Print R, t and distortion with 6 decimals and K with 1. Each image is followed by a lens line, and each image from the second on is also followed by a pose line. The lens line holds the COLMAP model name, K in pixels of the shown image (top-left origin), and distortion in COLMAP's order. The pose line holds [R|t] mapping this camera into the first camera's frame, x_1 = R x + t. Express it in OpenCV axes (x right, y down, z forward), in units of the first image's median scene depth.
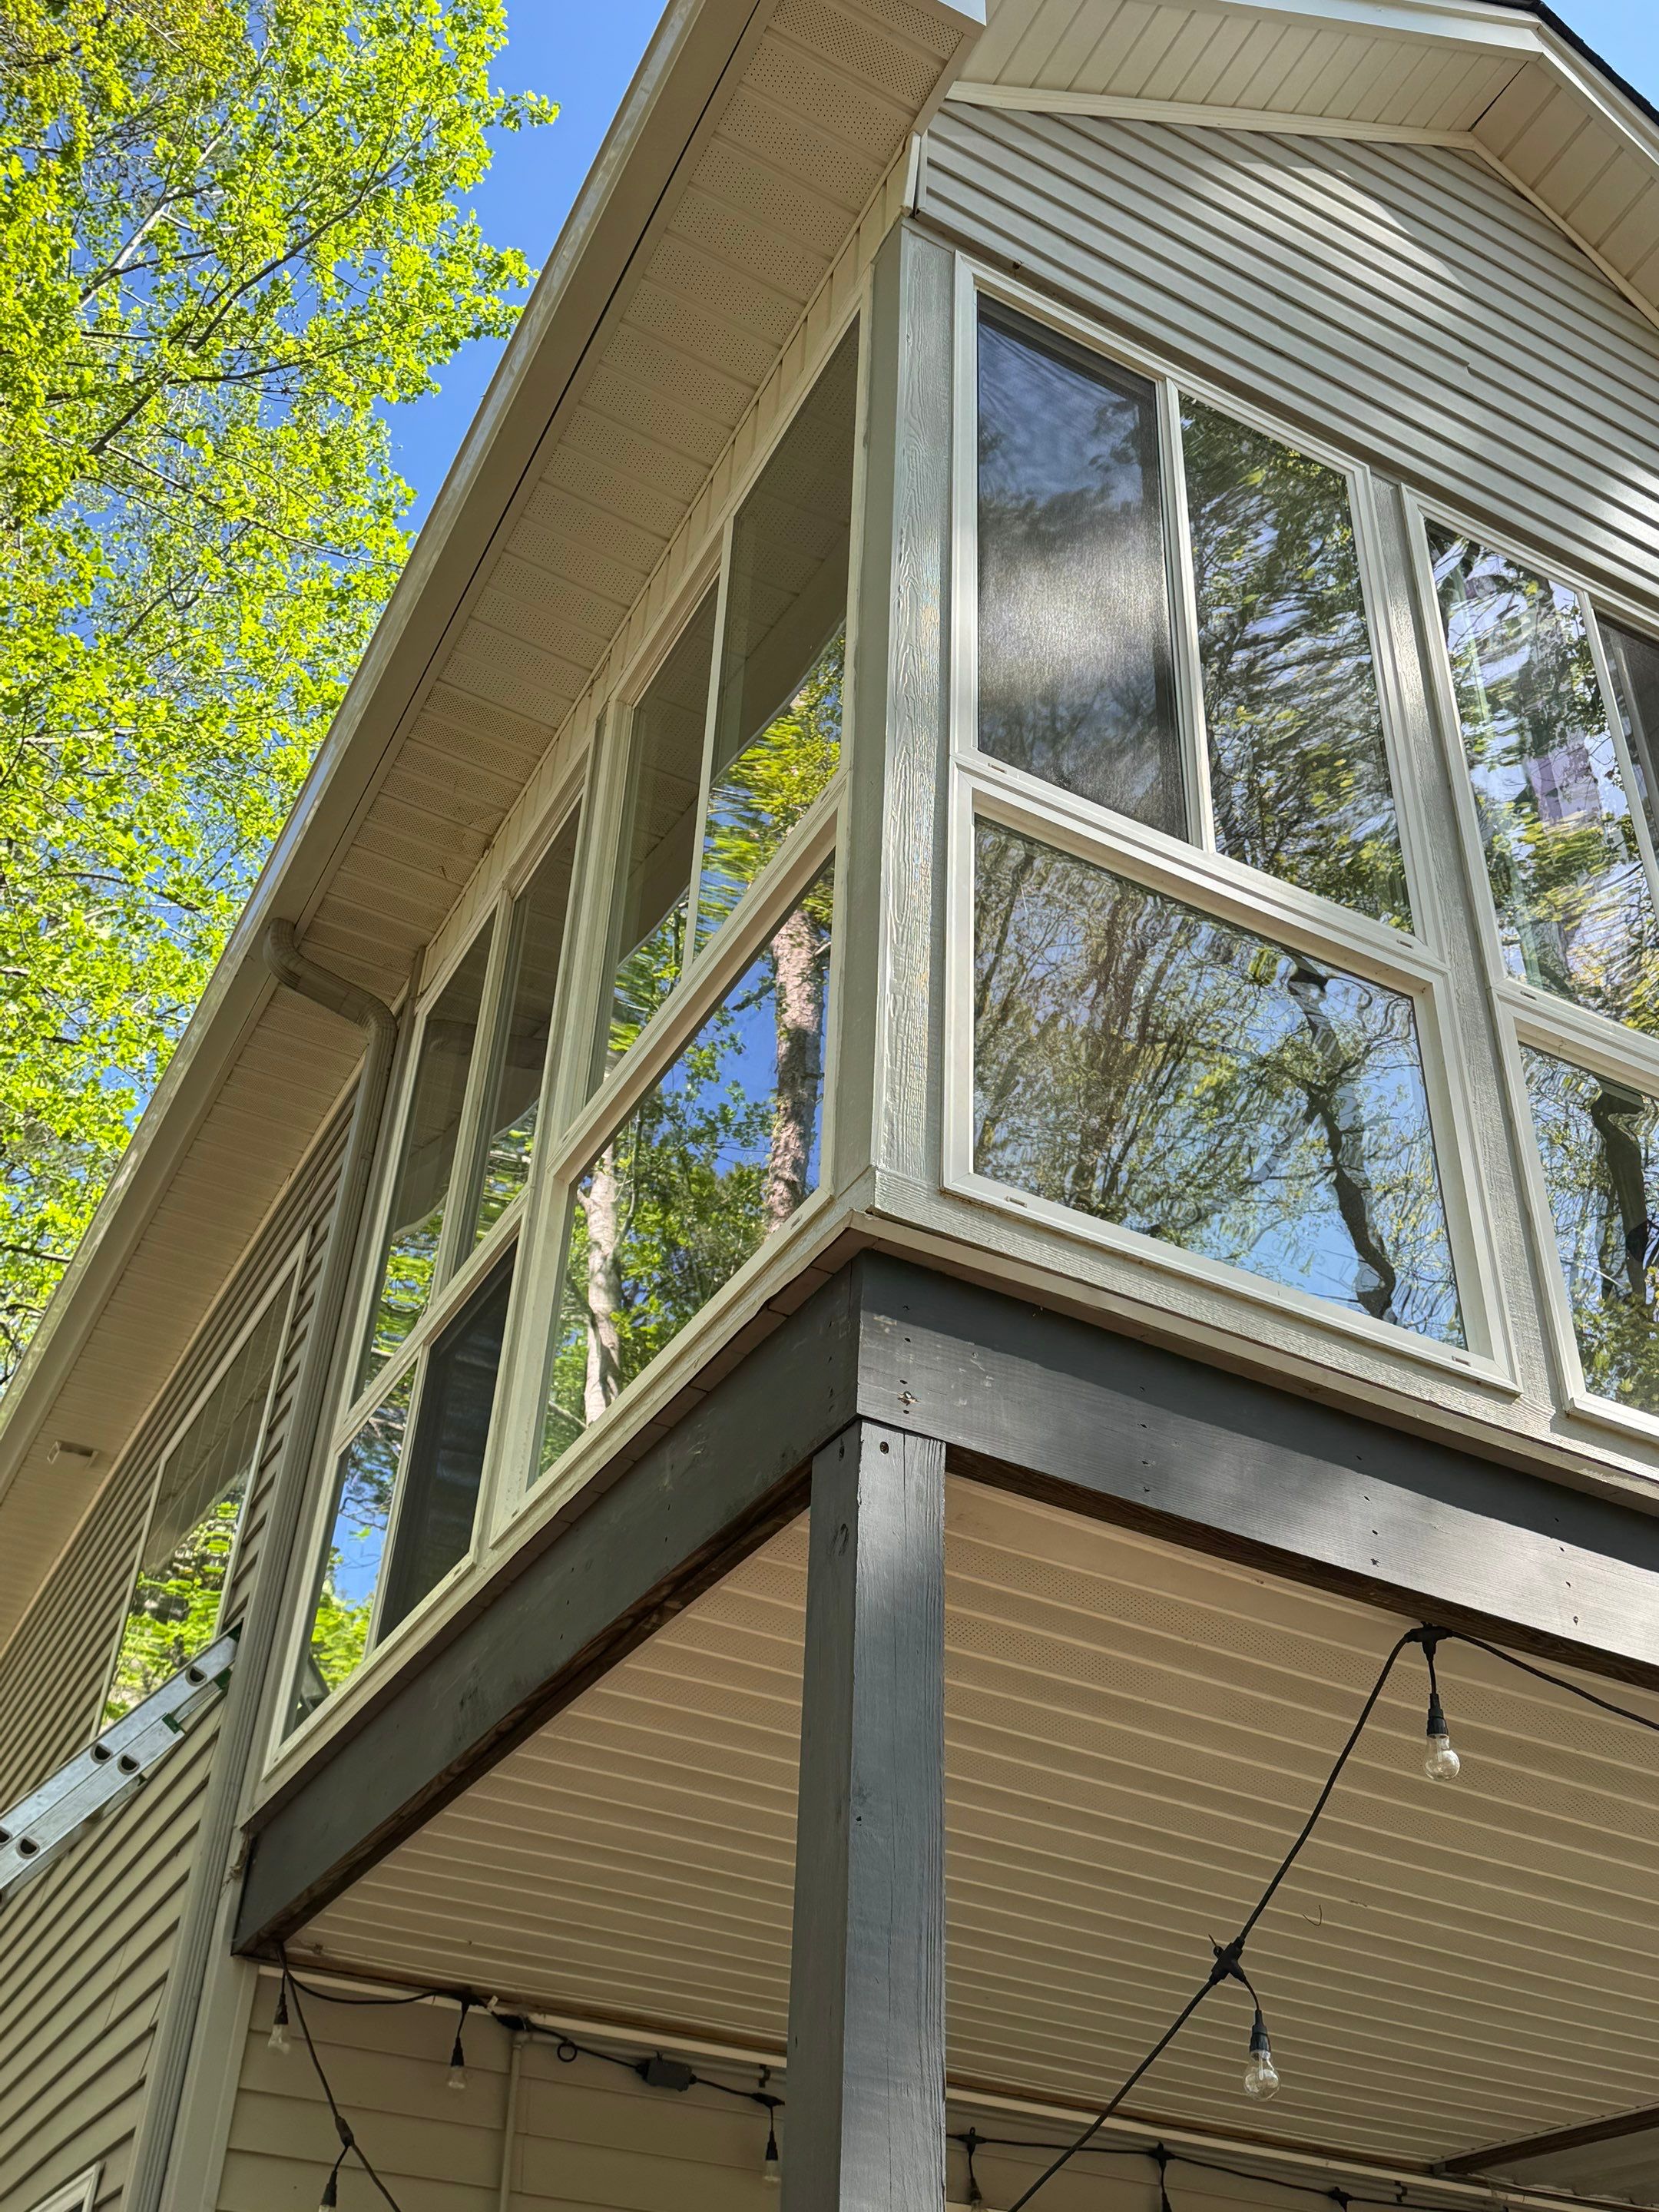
lens RADIAL K [[2190.4, 0, 829.5], [0, 2190.4, 1106.0], [0, 0, 1]] dist [-0.000042, -0.019900]
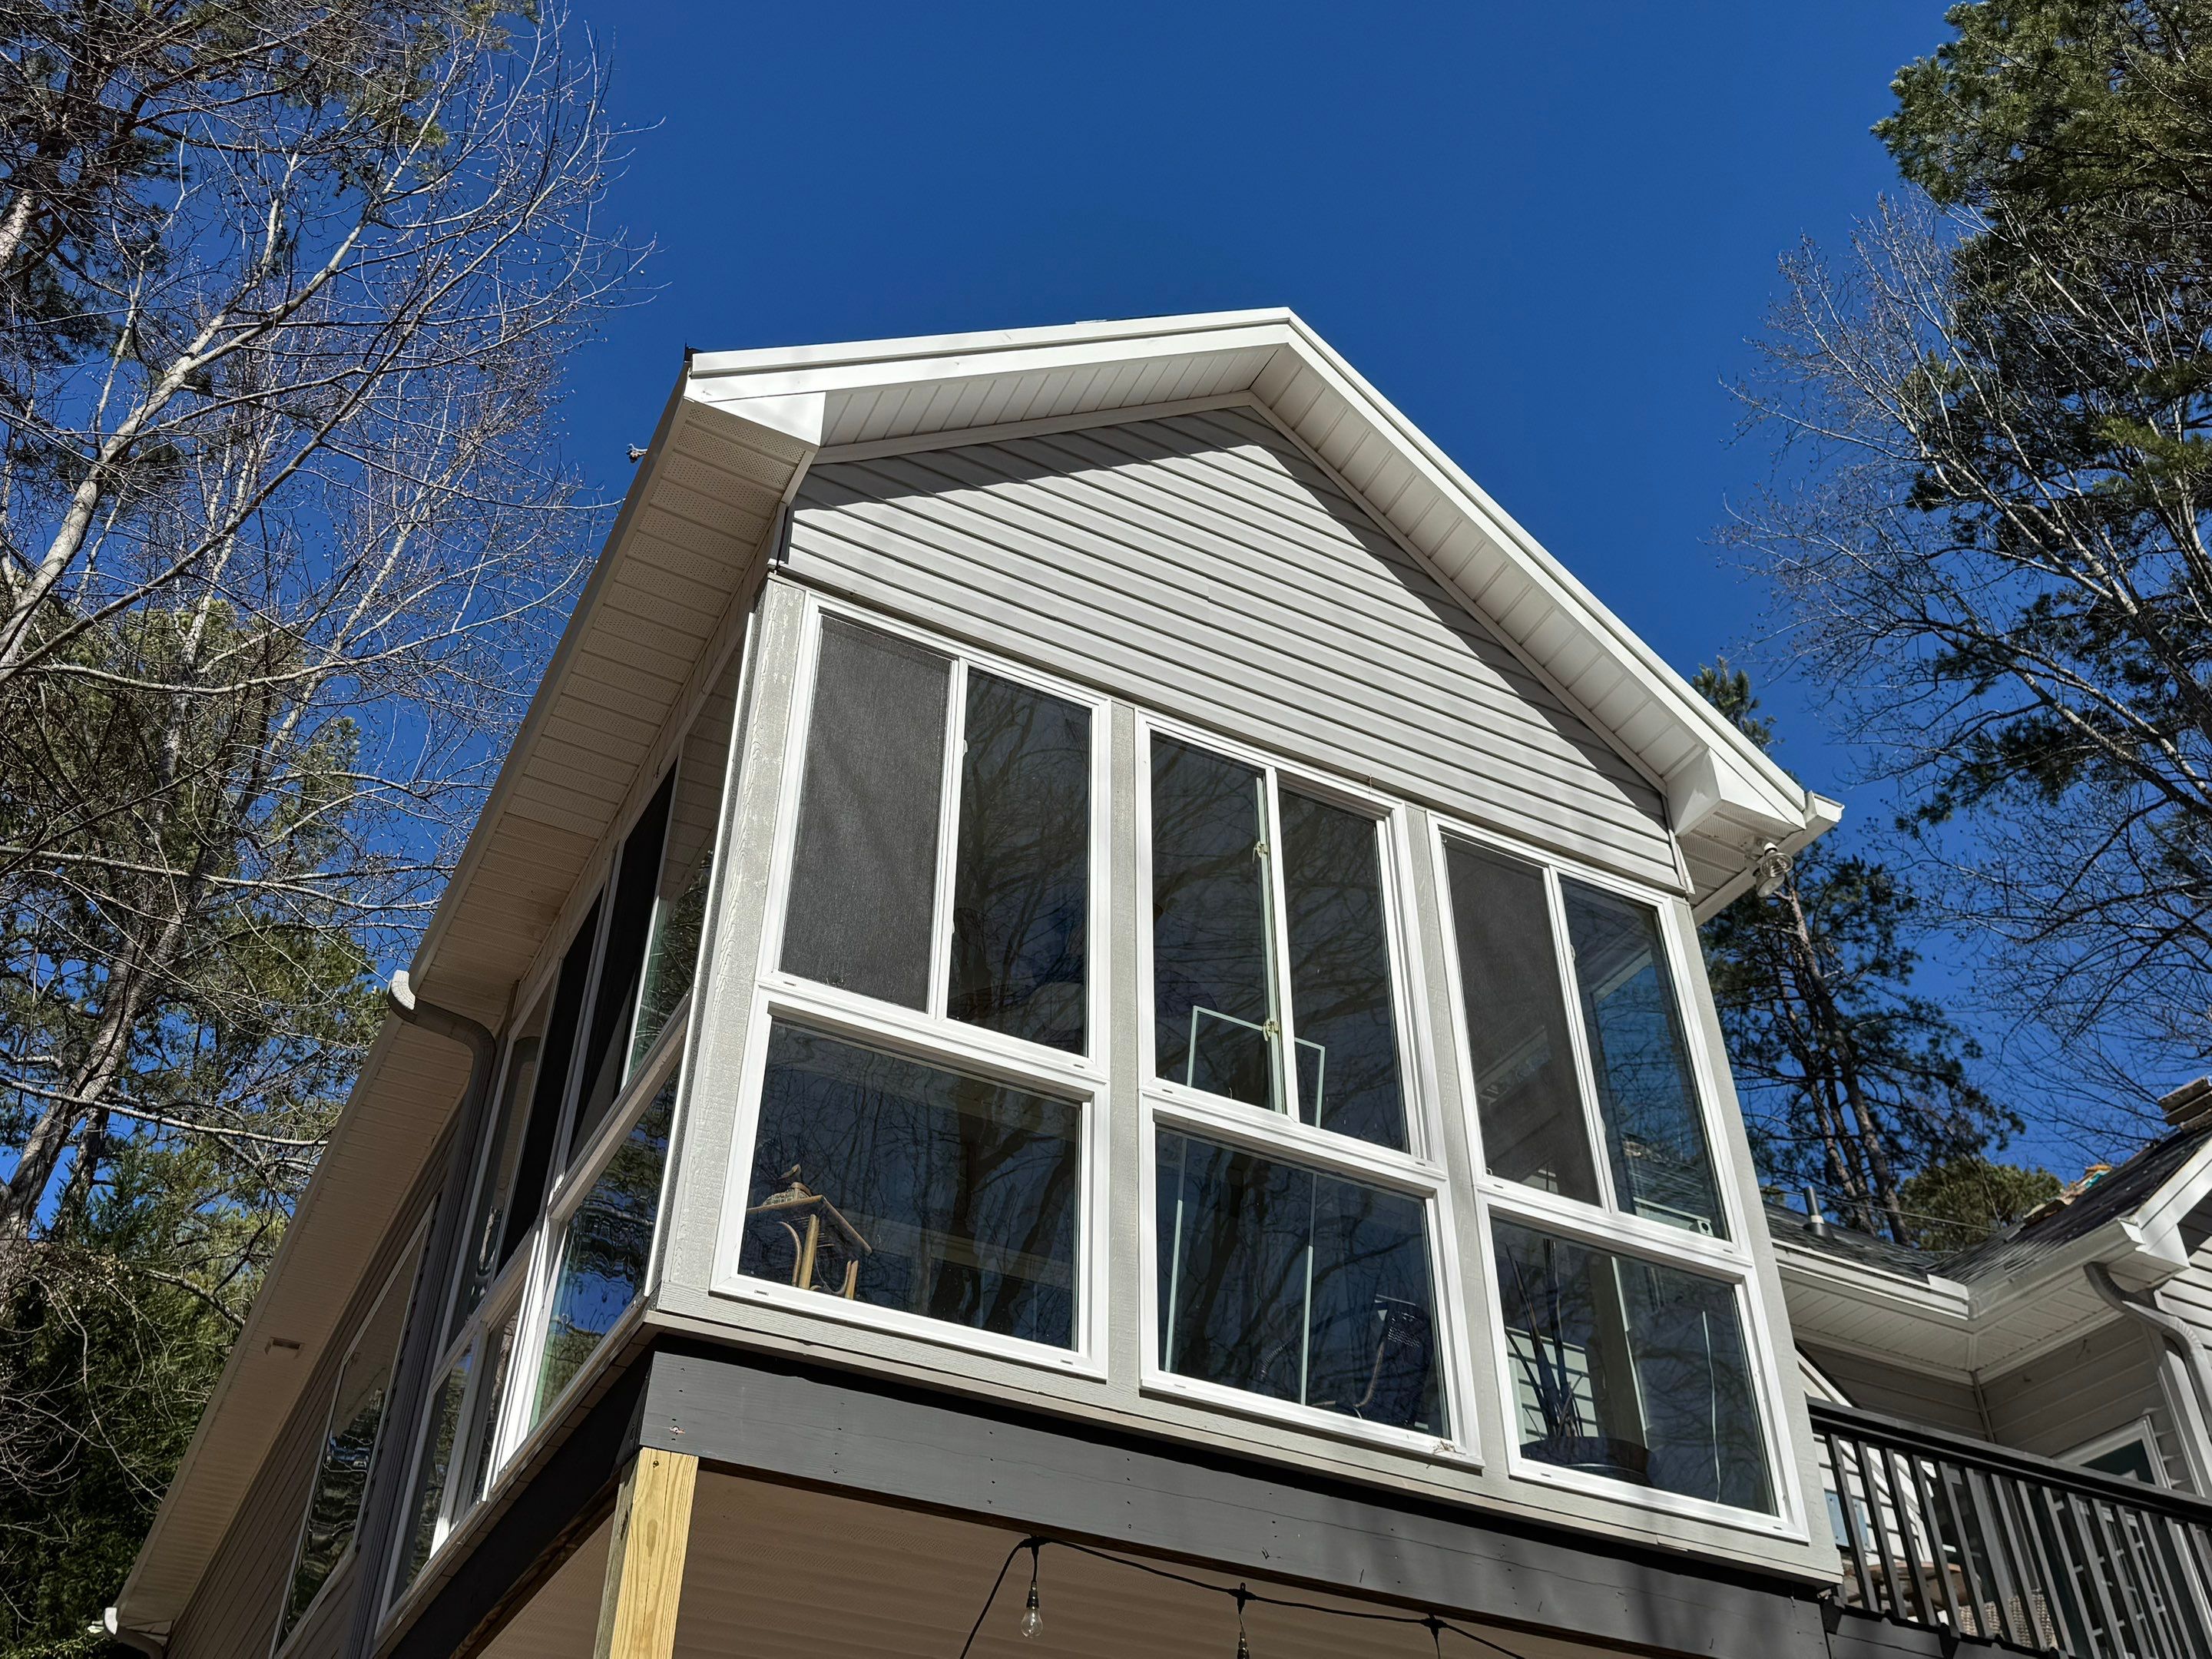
lens RADIAL K [[2037.5, 0, 1108.3], [0, 2037.5, 802.8], [0, 0, 1]] dist [0.114599, -0.187388]
pose [[0.999183, -0.035657, 0.019042, 0.204458], [0.036380, 0.998575, -0.039033, -0.158000], [-0.017623, 0.039694, 0.999056, -0.356493]]
